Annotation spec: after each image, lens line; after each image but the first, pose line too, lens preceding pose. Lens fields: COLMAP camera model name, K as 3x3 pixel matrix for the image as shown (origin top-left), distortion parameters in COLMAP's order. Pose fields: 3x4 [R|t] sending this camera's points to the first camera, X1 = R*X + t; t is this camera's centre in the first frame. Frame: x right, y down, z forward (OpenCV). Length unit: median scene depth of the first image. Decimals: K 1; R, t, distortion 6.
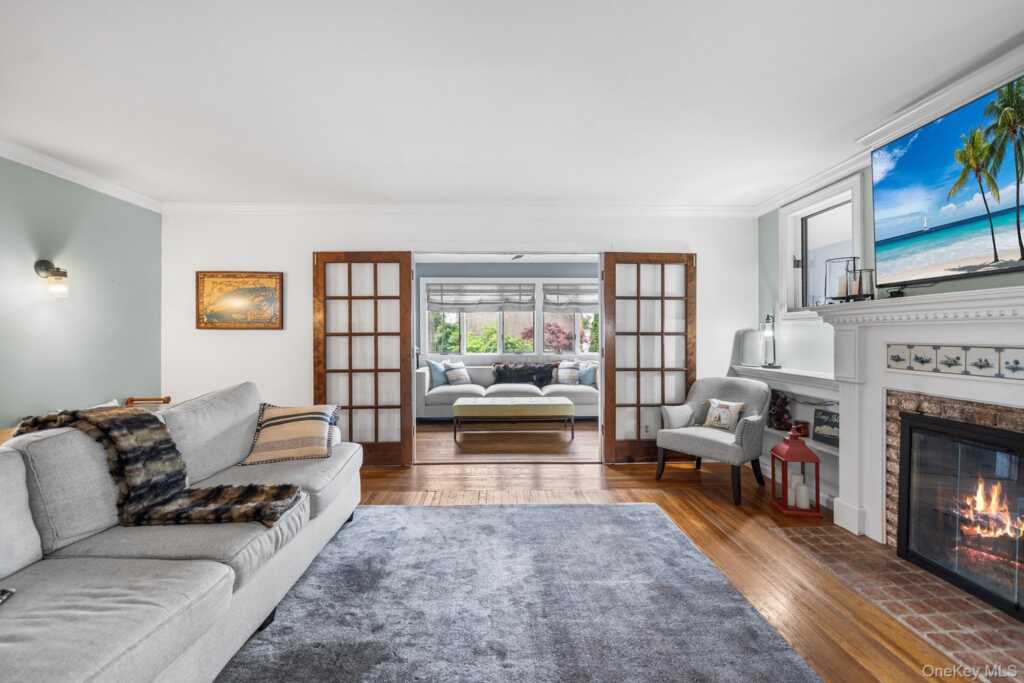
lens RADIAL K [[418.3, 0, 512.0], [0, 418.3, 341.5], [0, 0, 1]] dist [0.001707, 0.000216]
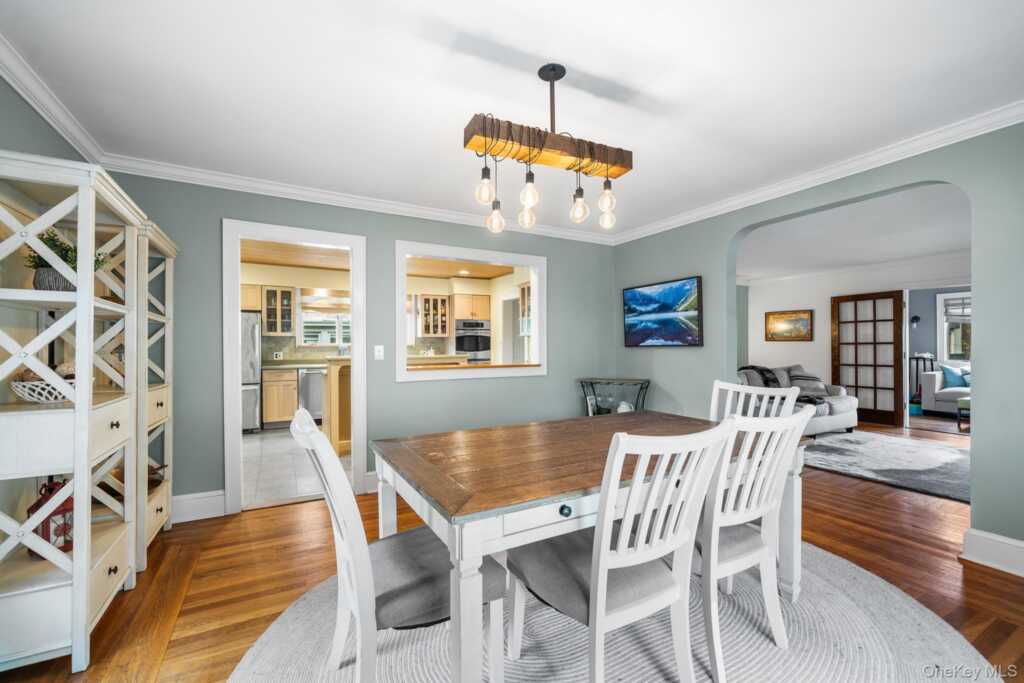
lens RADIAL K [[418.3, 0, 512.0], [0, 418.3, 341.5], [0, 0, 1]] dist [0.001707, 0.000216]
pose [[0.455303, -0.008570, -0.890296, 0.481937], [-0.012712, 0.999789, -0.016125, 0.019353], [0.890246, 0.018660, 0.455098, -0.997545]]
